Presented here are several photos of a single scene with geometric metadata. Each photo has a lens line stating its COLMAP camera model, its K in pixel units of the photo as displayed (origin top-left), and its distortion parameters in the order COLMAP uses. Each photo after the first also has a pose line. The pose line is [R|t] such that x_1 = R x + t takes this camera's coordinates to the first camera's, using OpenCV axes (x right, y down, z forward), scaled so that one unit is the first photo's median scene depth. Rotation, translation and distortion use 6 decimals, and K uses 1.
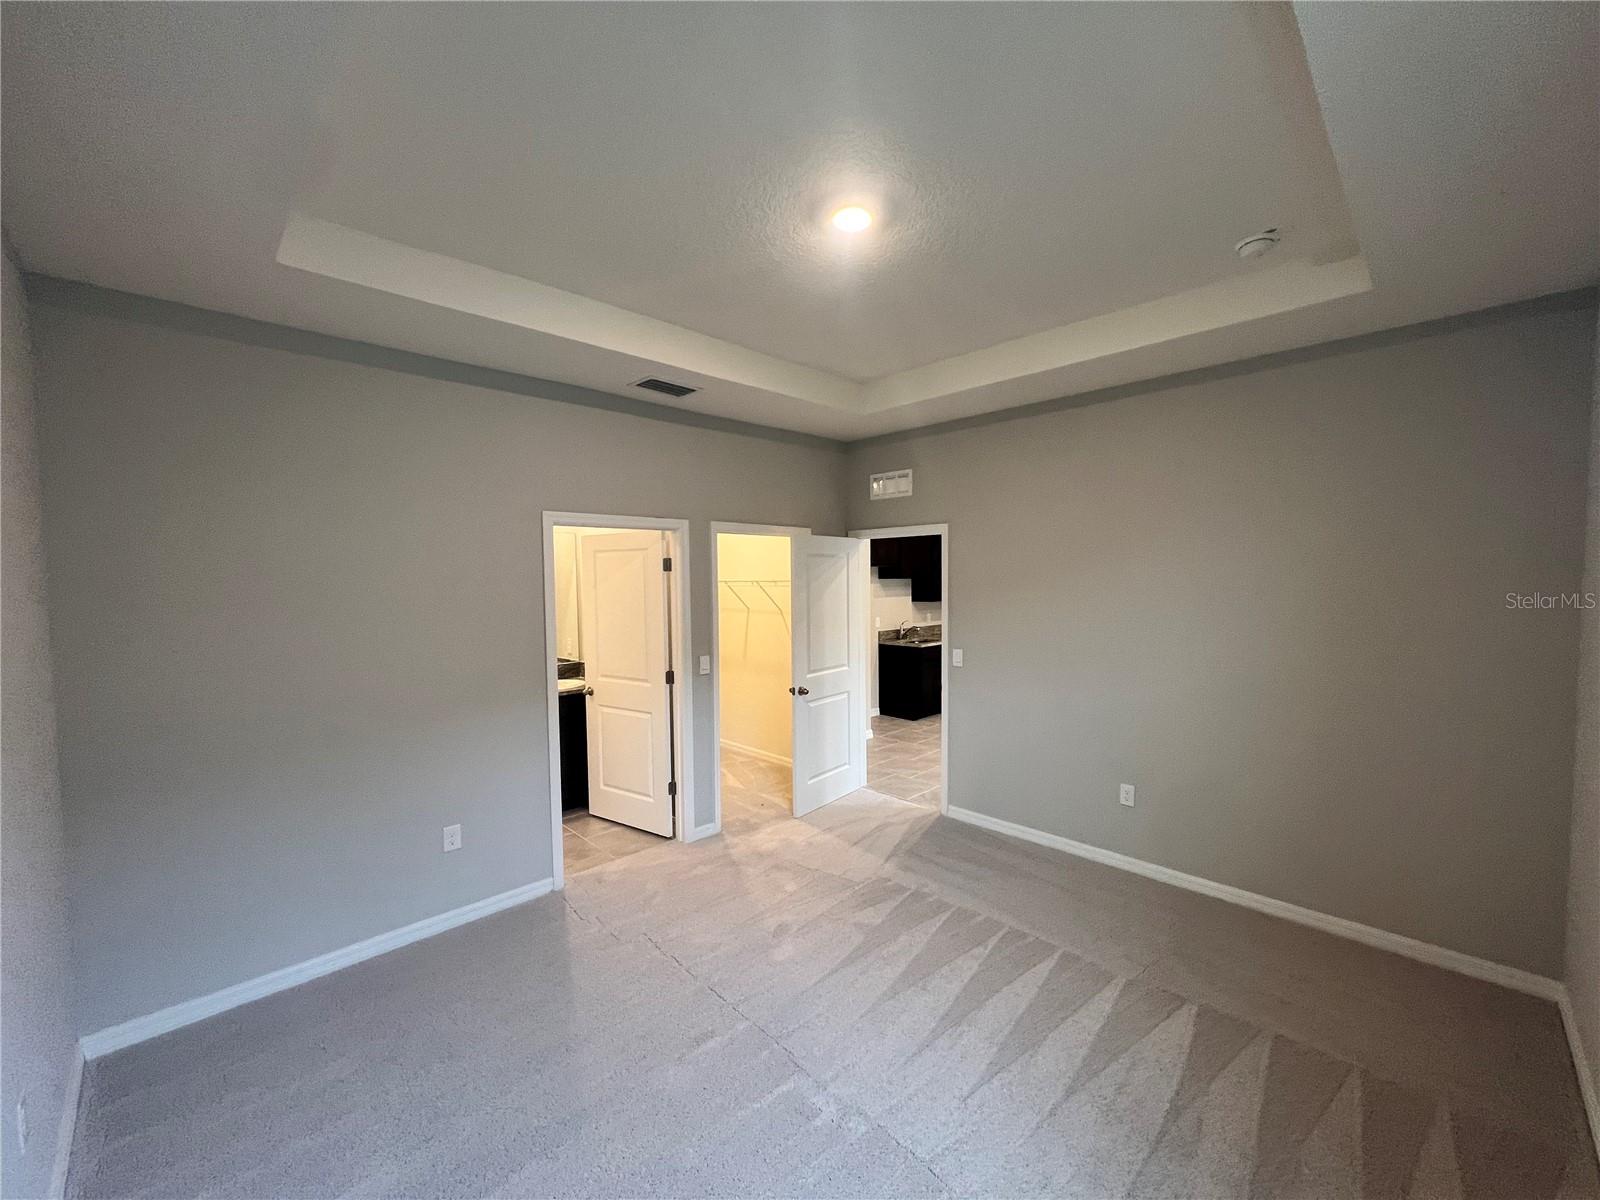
lens RADIAL K [[636.7, 0, 807.5], [0, 636.7, 605.0], [0, 0, 1]] dist [0.003818, 0.000586]
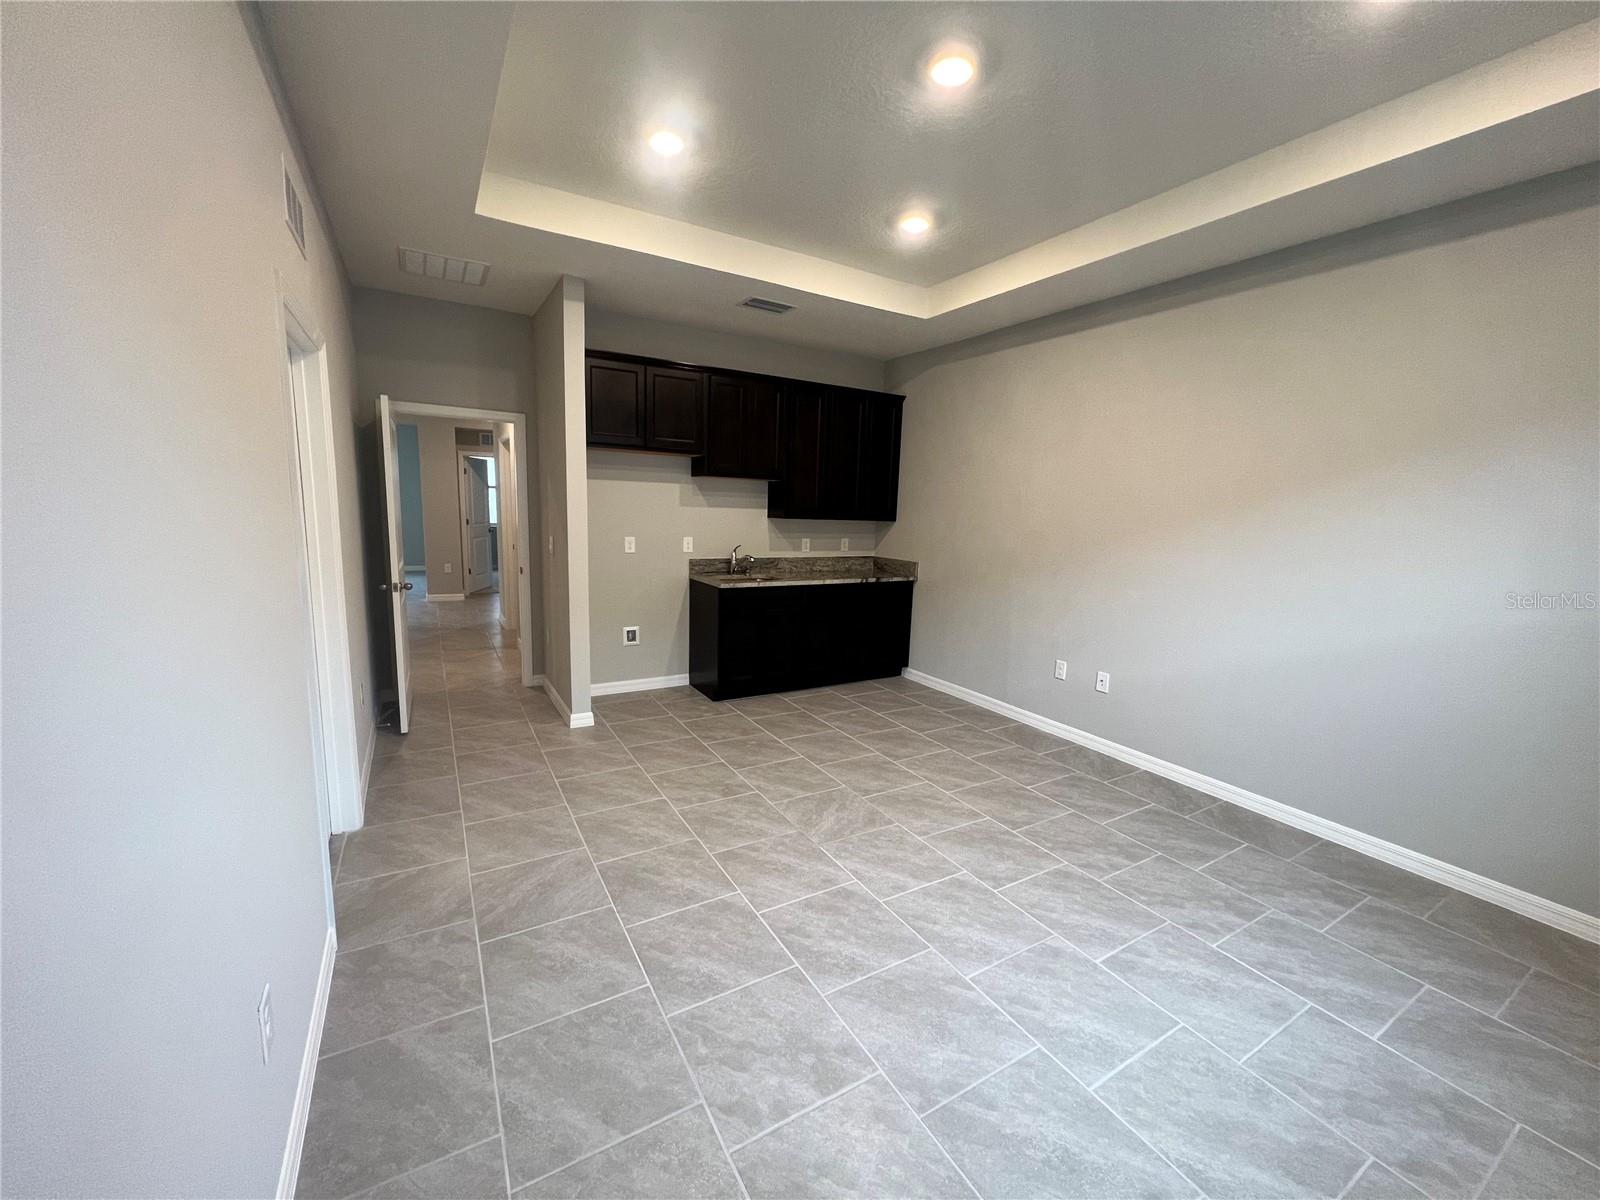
lens RADIAL K [[636.7, 0, 795.8], [0, 636.7, 592.5], [0, 0, 1]] dist [0.003818, 0.000586]
pose [[0.973650, 0.068079, -0.217647, 0.340328], [-0.051371, 0.995346, 0.081530, 0.016324], [0.222185, -0.068201, 0.972616, 0.373427]]
